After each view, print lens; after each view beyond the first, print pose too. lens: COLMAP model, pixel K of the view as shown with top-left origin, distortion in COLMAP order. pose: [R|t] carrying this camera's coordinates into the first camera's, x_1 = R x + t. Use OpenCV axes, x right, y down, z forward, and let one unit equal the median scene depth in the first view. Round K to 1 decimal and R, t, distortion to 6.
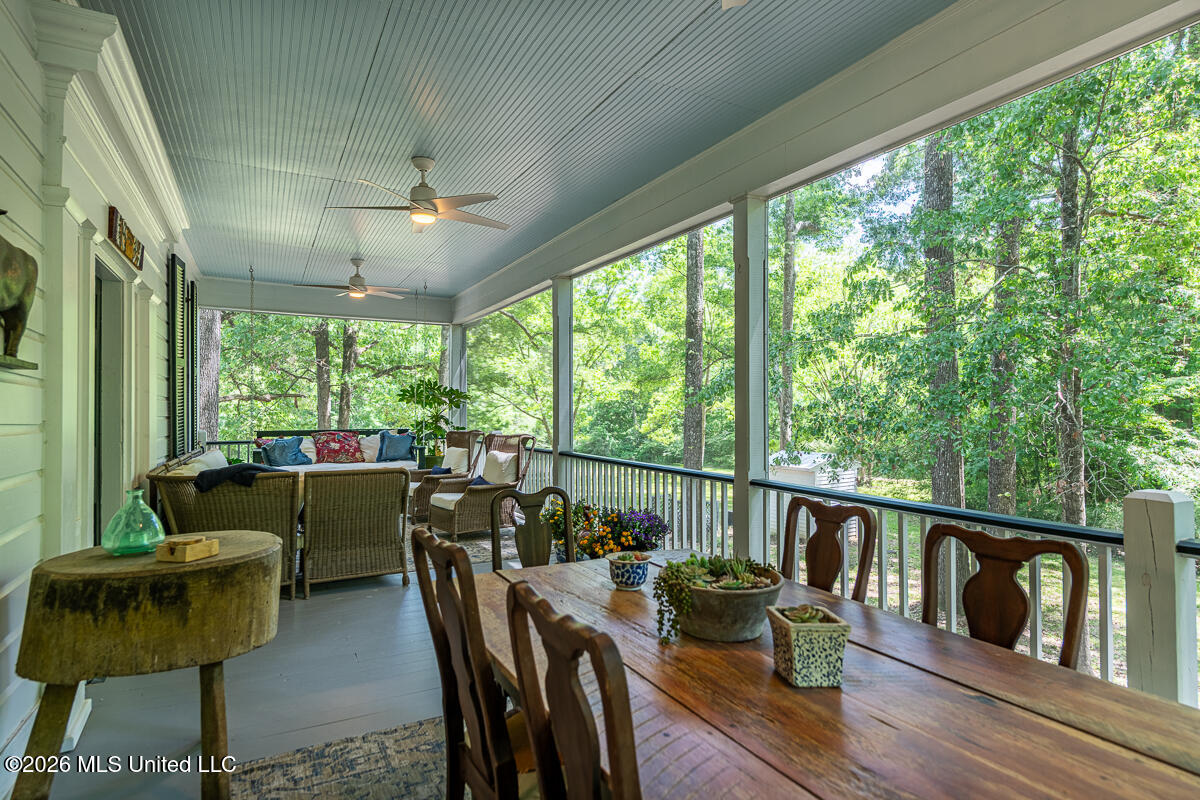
lens RADIAL K [[637.0, 0, 600.0], [0, 637.0, 400.0], [0, 0, 1]] dist [0.018910, -0.001075]
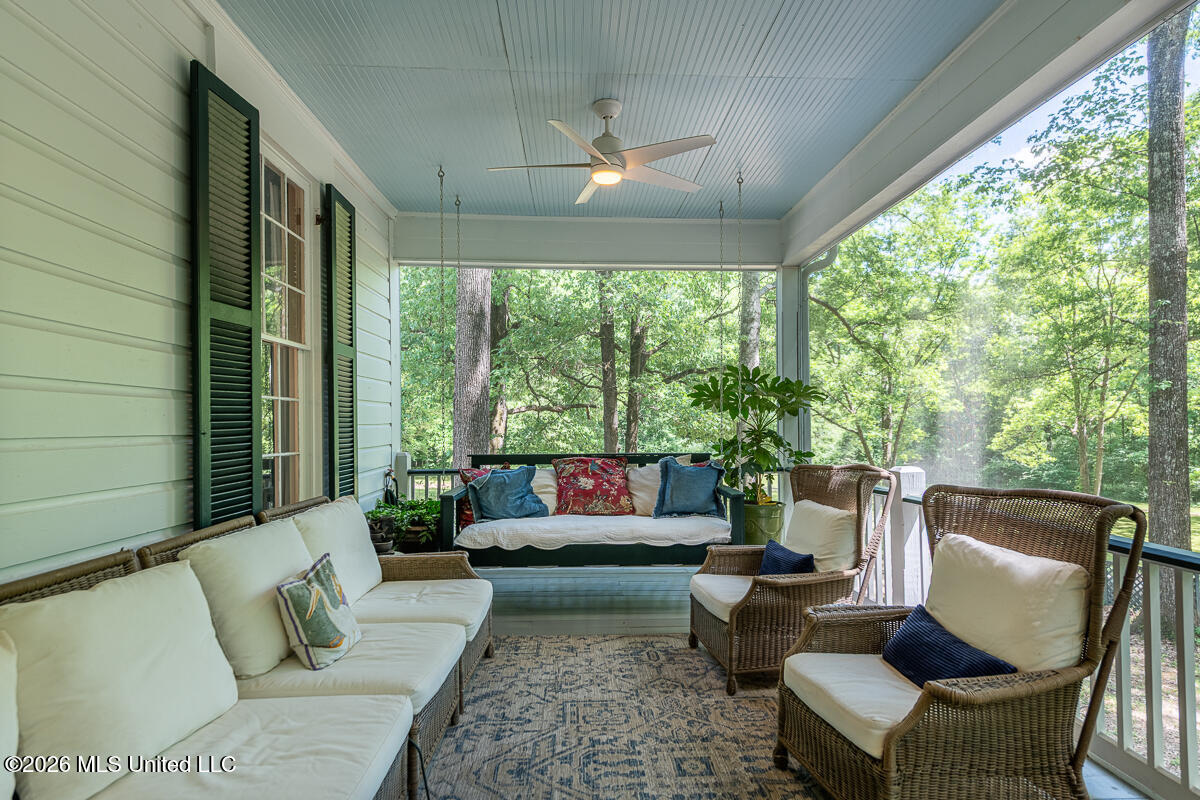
lens RADIAL K [[637.0, 0, 600.0], [0, 637.0, 400.0], [0, 0, 1]] dist [0.018910, -0.001075]
pose [[0.901094, -0.018210, -0.433241, -0.182997], [0.010526, 0.999742, -0.020129, 0.010640], [0.433496, 0.013577, 0.901053, 0.577111]]
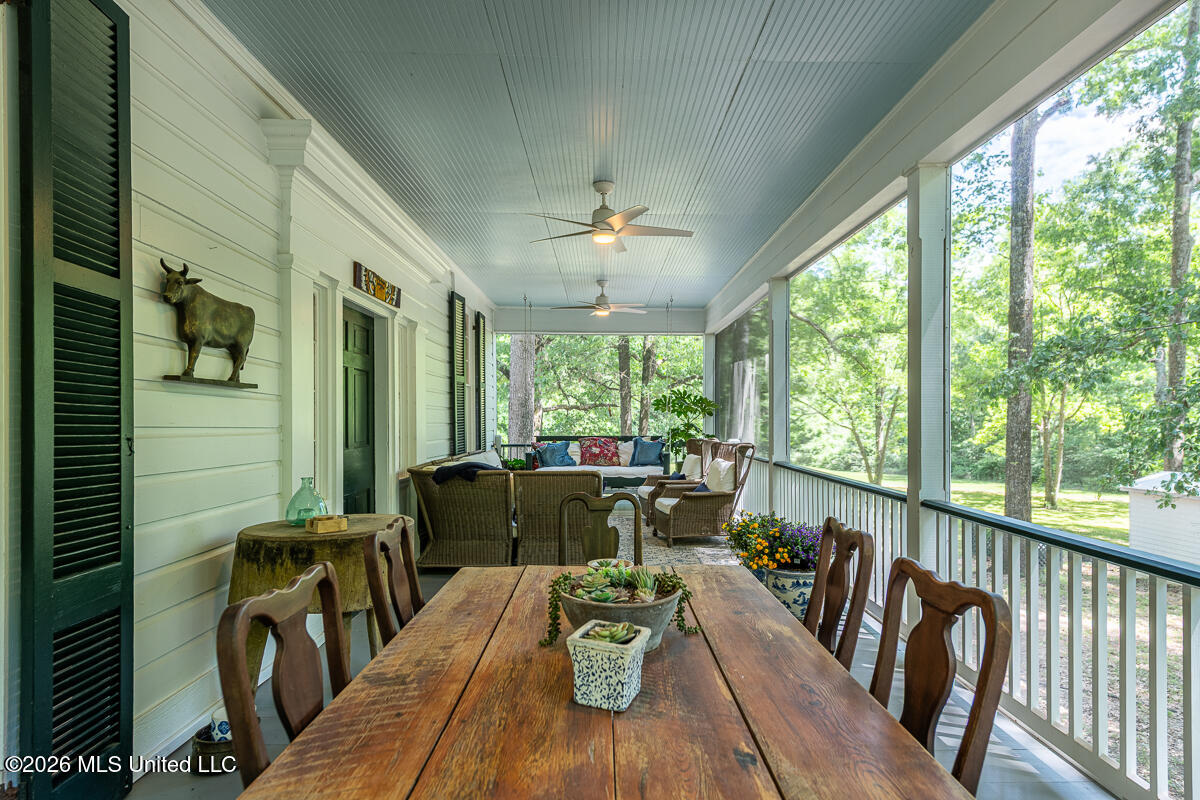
lens RADIAL K [[639.9, 0, 622.2], [0, 639.9, 417.3], [0, 0, 1]] dist [0.028231, -0.000001]
pose [[0.897247, 0.000712, -0.441528, 0.137375], [0.005400, 0.999906, 0.012586, 0.000693], [0.441495, -0.013677, 0.897159, 0.028169]]
